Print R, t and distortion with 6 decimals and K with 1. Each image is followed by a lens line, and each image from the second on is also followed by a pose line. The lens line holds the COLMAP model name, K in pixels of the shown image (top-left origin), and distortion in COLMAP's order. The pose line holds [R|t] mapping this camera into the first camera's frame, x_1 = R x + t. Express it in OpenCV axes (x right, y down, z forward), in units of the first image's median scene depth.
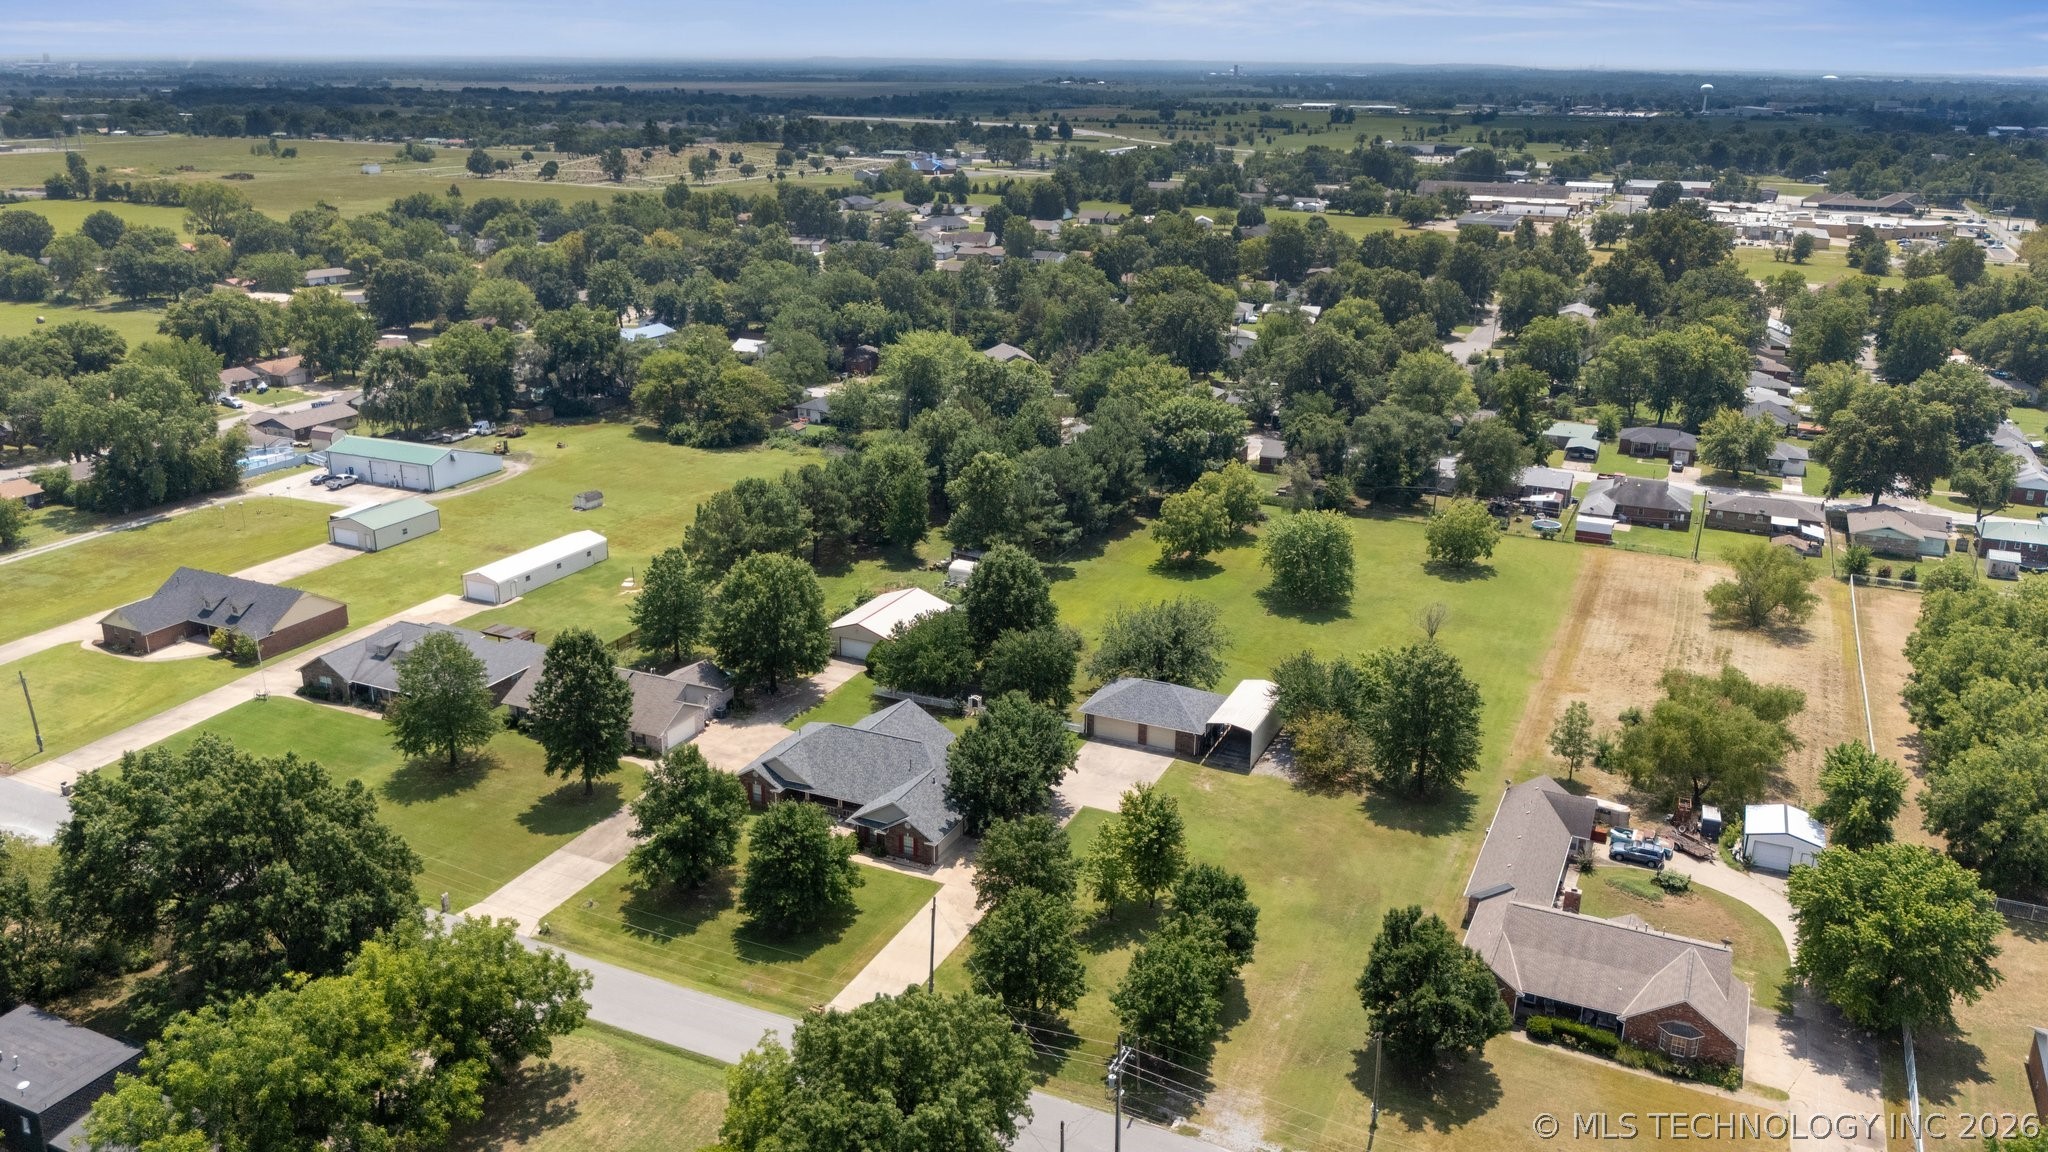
lens RADIAL K [[1522.4, 0, 1024.0], [0, 1522.4, 576.0], [0, 0, 1]] dist [0.085072, -0.063900]
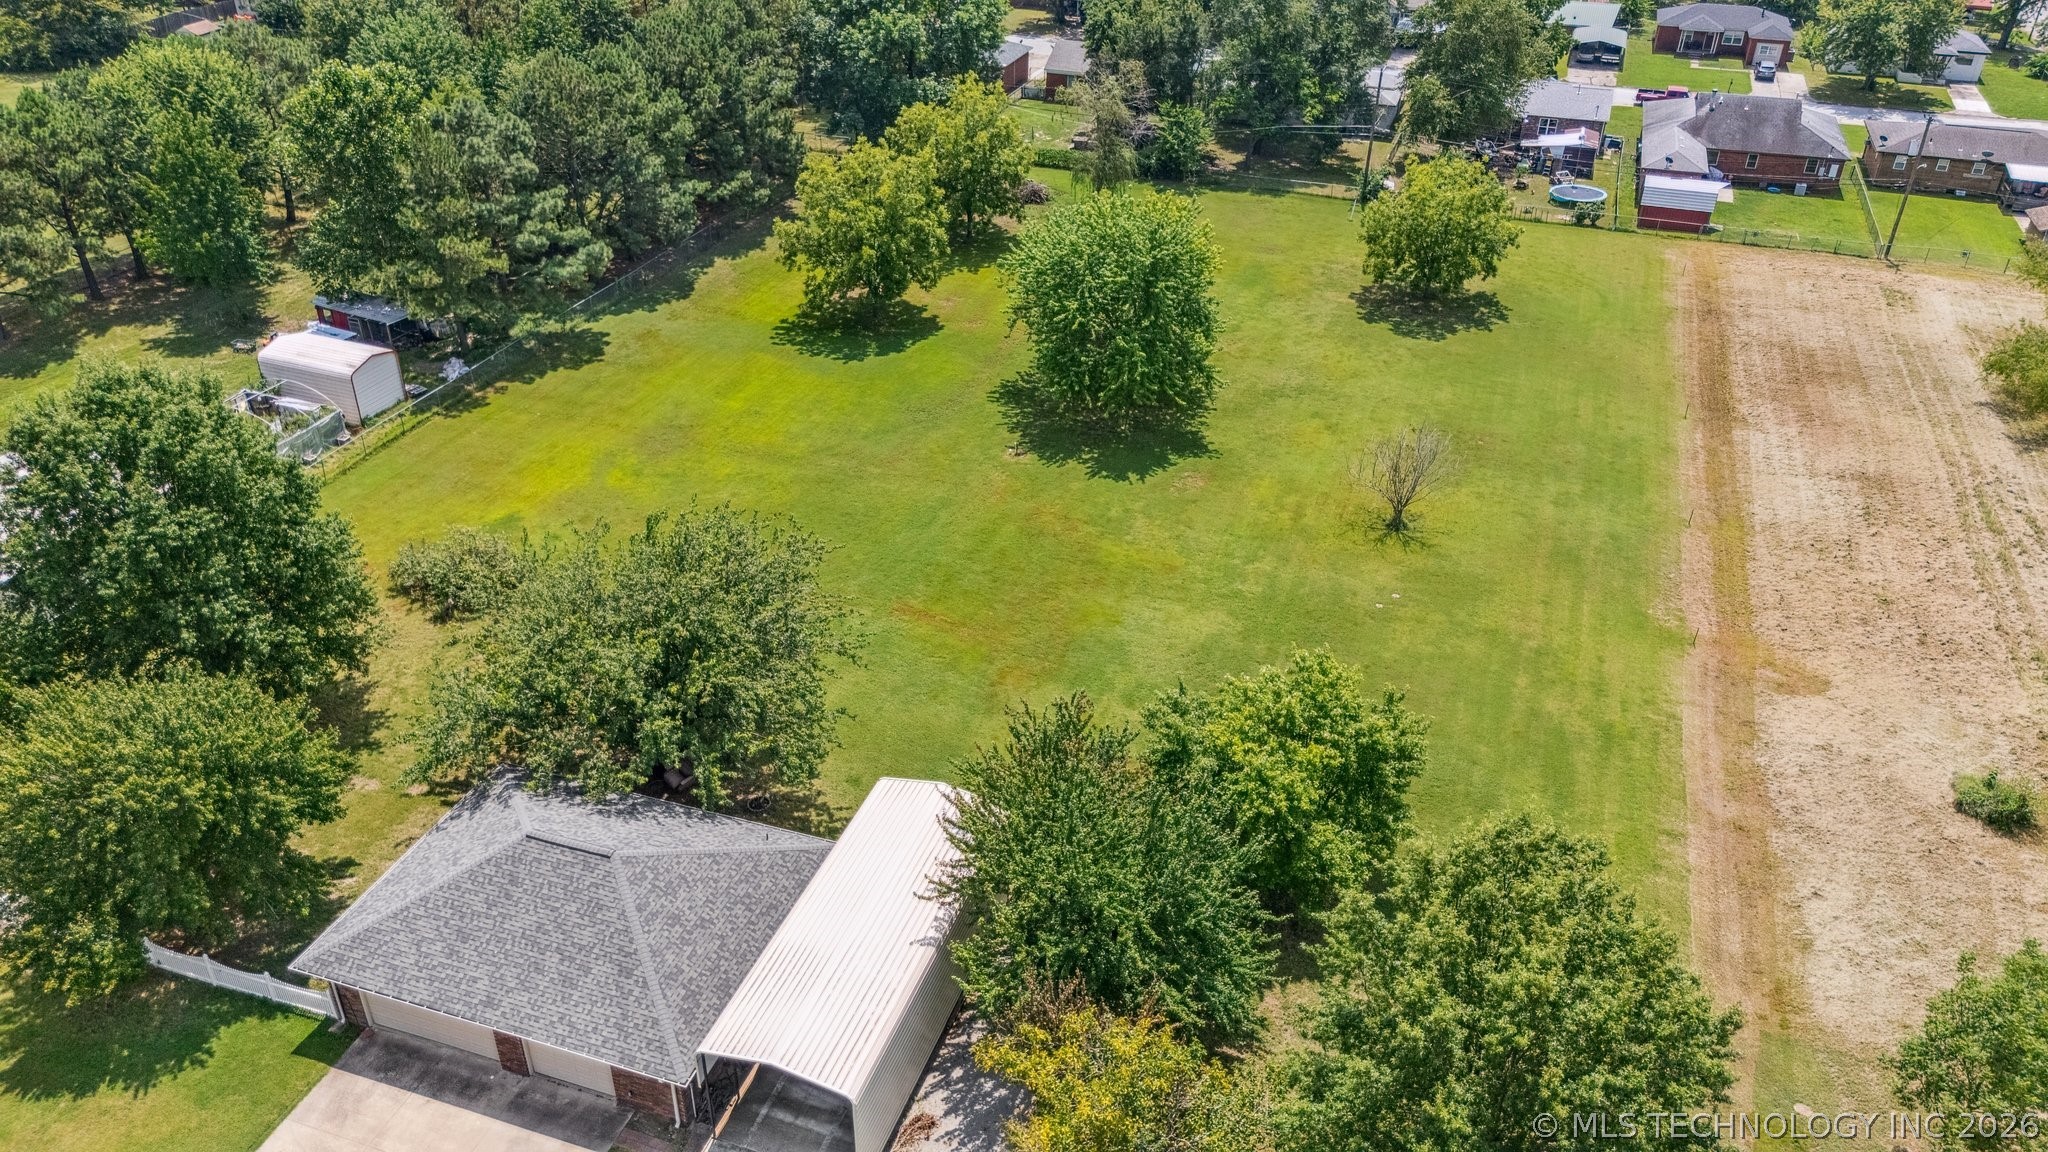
lens RADIAL K [[1522.4, 0, 1024.0], [0, 1522.4, 576.0], [0, 0, 1]] dist [0.085072, -0.063900]
pose [[0.995146, -0.048864, 0.085415, 0.104721], [0.028165, 0.973124, 0.228555, -0.032816], [-0.094288, -0.225040, 0.969777, 0.490423]]
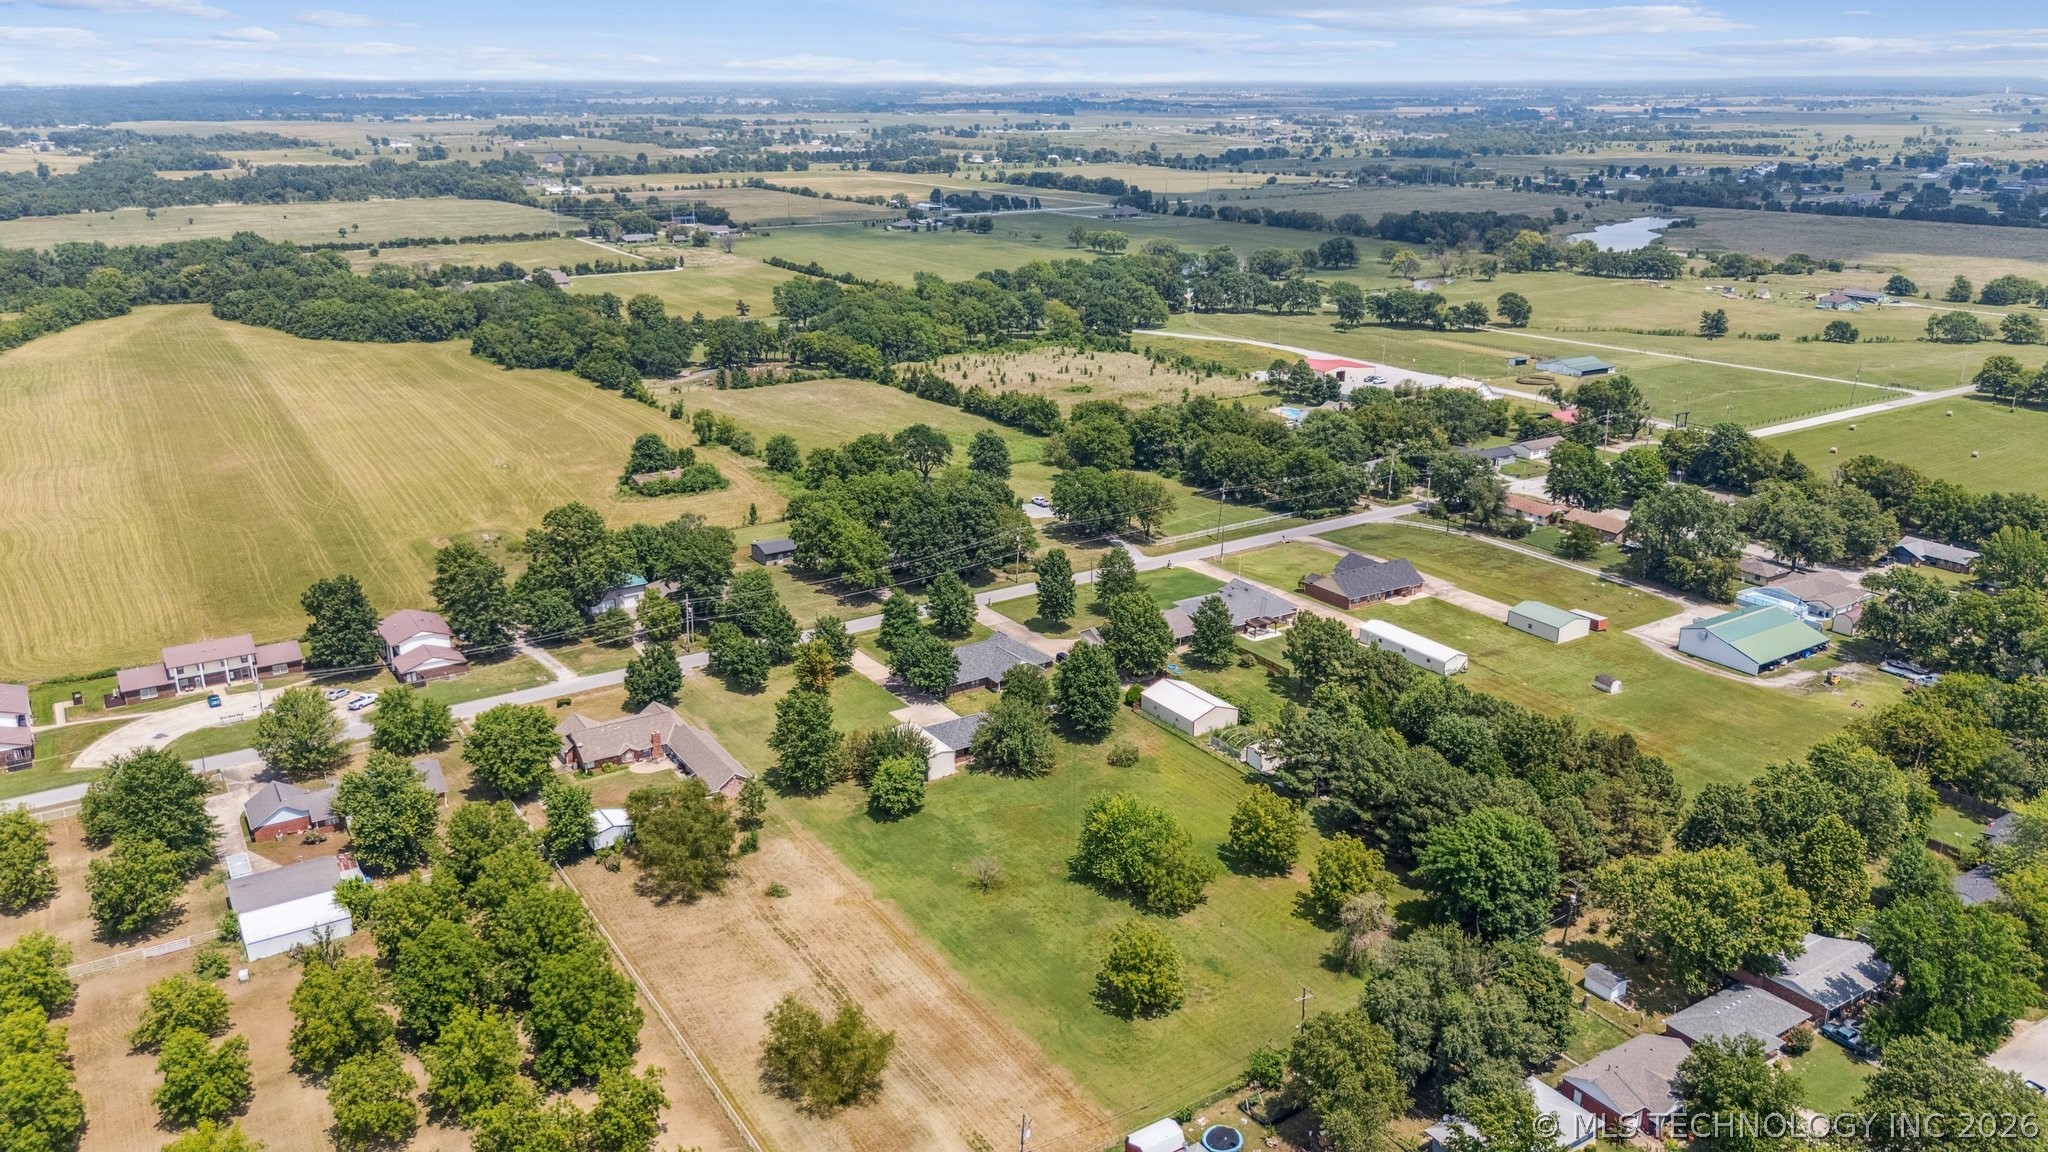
lens RADIAL K [[1511.6, 0, 1024.0], [0, 1511.6, 576.0], [0, 0, 1]] dist [0.158872, -0.199493]
pose [[-0.524066, 0.265160, -0.809348, 0.874118], [-0.278881, 0.844481, 0.457250, -0.534372], [0.804724, 0.465341, -0.368616, 1.068785]]
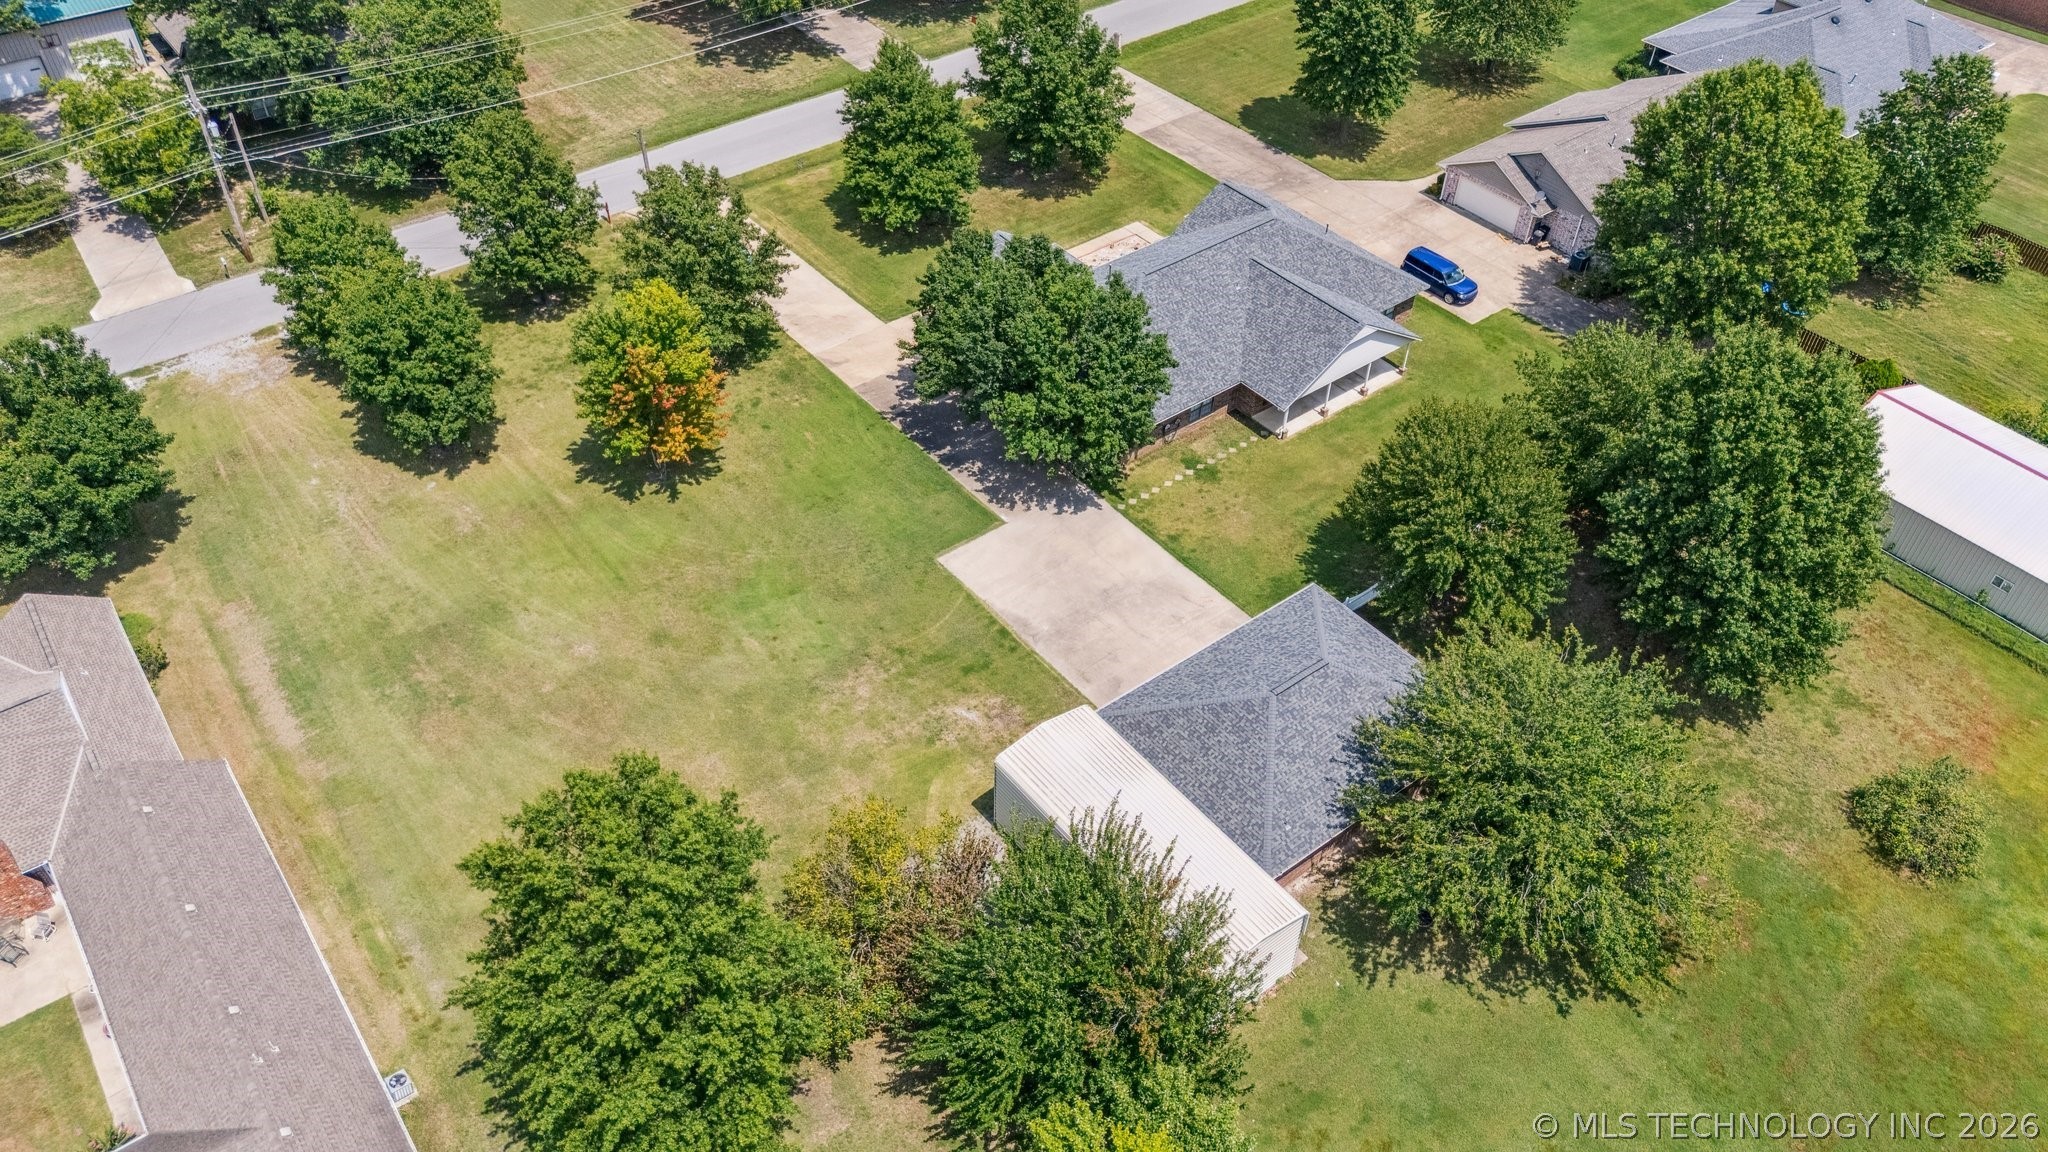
lens RADIAL K [[1522.4, 0, 1024.0], [0, 1522.4, 576.0], [0, 0, 1]] dist [0.085072, -0.063900]
pose [[-0.452674, 0.599812, -0.659782, 0.241194], [-0.303546, 0.592081, 0.746526, -0.144818], [0.838419, 0.538207, -0.085950, 0.660086]]
